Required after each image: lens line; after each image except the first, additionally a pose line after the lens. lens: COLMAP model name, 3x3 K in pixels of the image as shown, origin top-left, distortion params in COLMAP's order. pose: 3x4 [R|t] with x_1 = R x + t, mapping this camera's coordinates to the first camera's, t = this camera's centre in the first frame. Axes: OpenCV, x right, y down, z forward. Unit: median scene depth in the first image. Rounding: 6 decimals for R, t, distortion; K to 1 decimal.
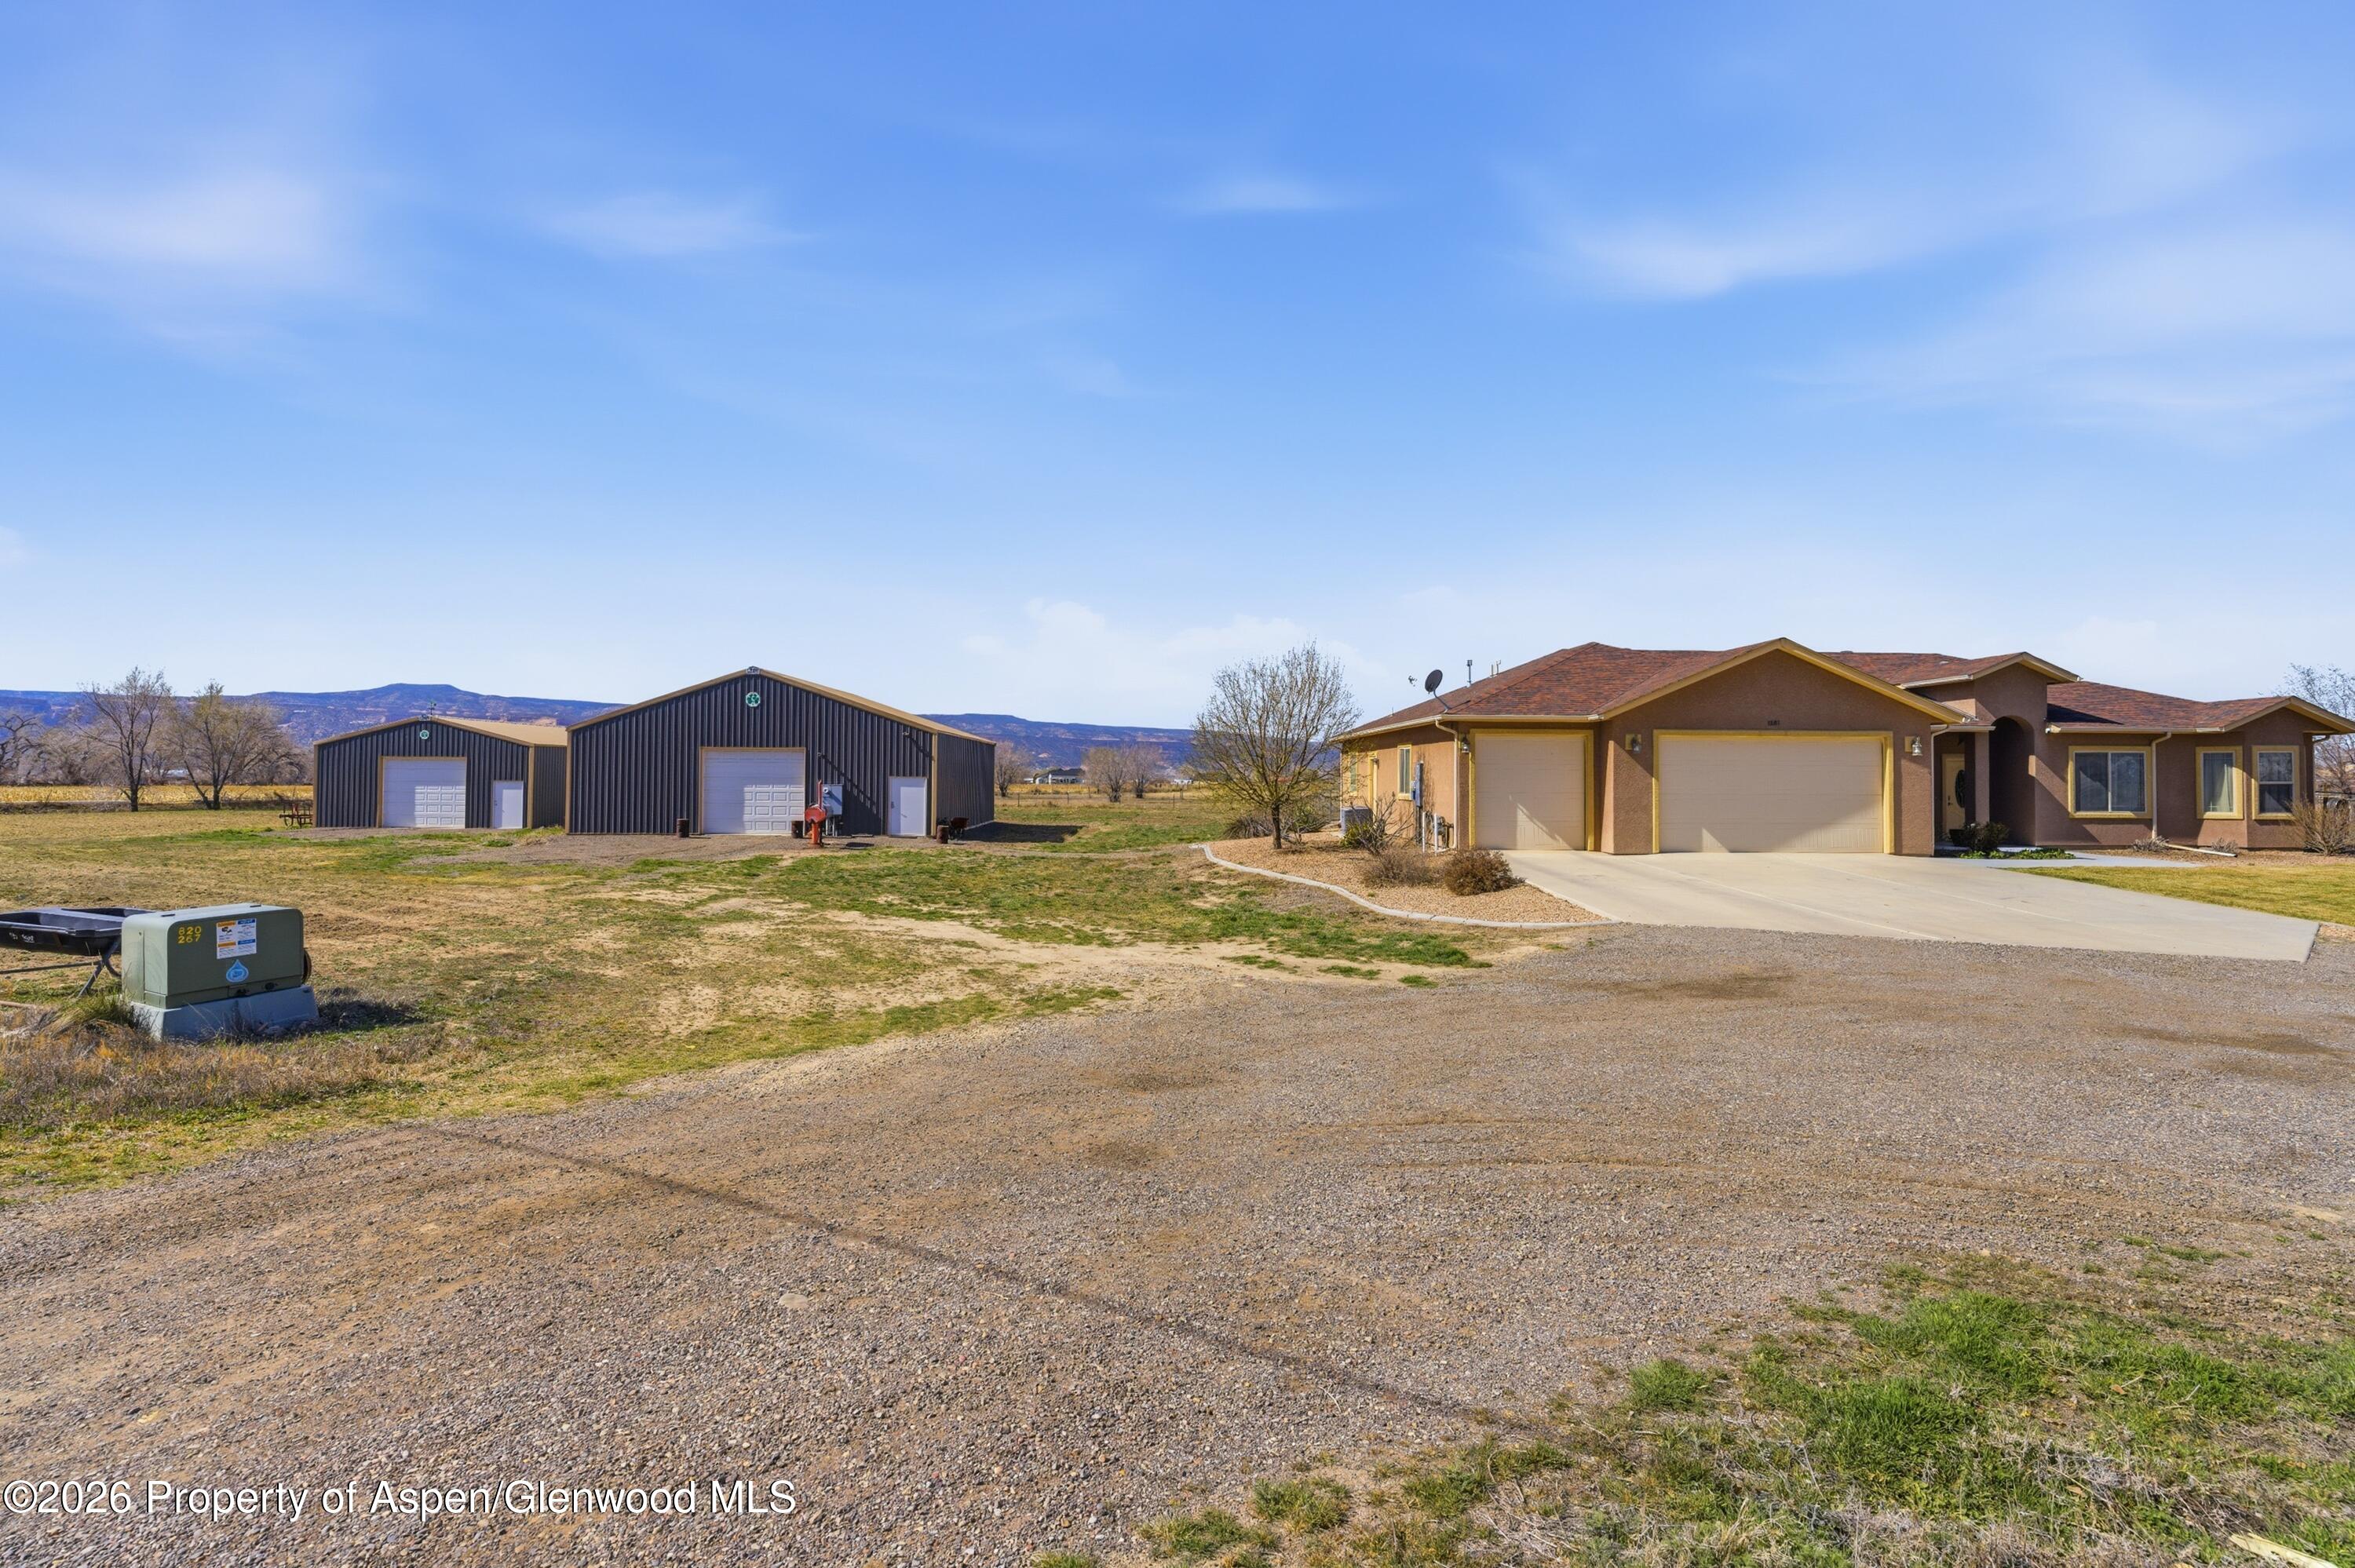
lens RADIAL K [[1080.3, 0, 1185.2], [0, 1080.3, 777.2], [0, 0, 1]] dist [-0.006232, -0.000022]
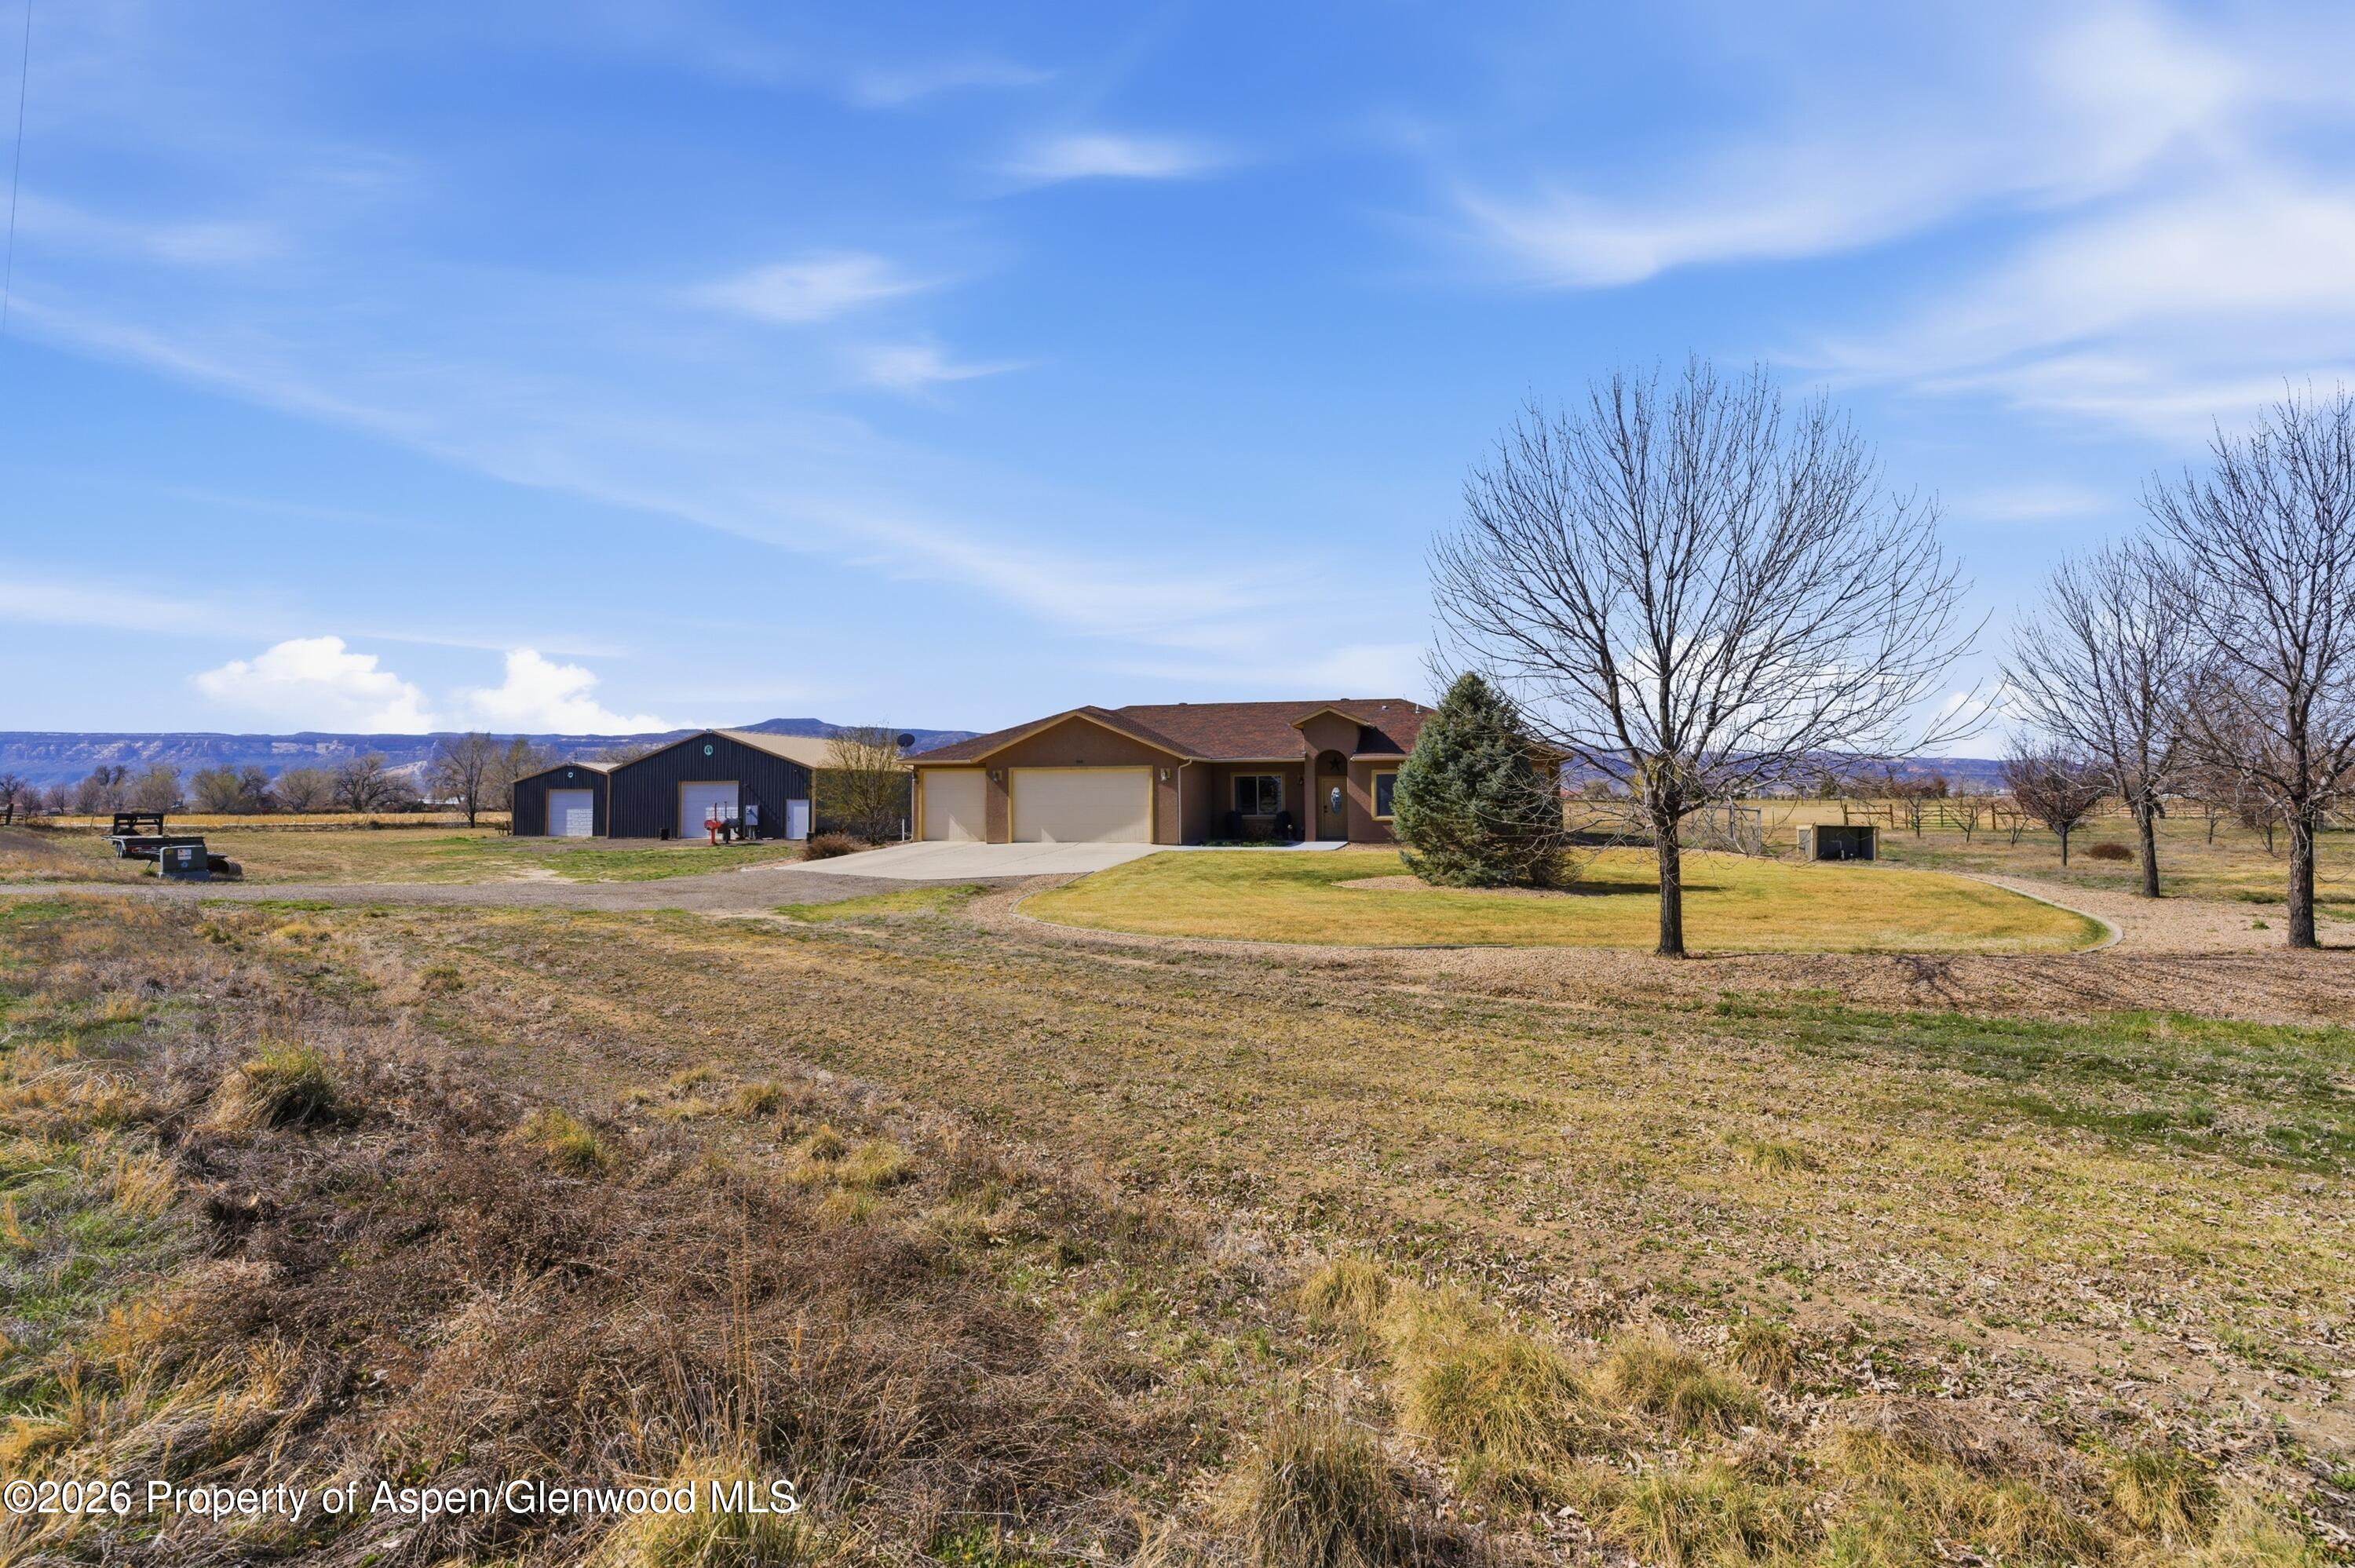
lens RADIAL K [[1080.3, 0, 1185.2], [0, 1080.3, 777.2], [0, 0, 1]] dist [-0.006232, -0.000022]
pose [[0.963904, -0.015827, -0.265781, 0.664899], [0.010996, 0.999746, -0.019653, 0.003860], [0.266025, 0.016021, 0.963833, -0.298364]]
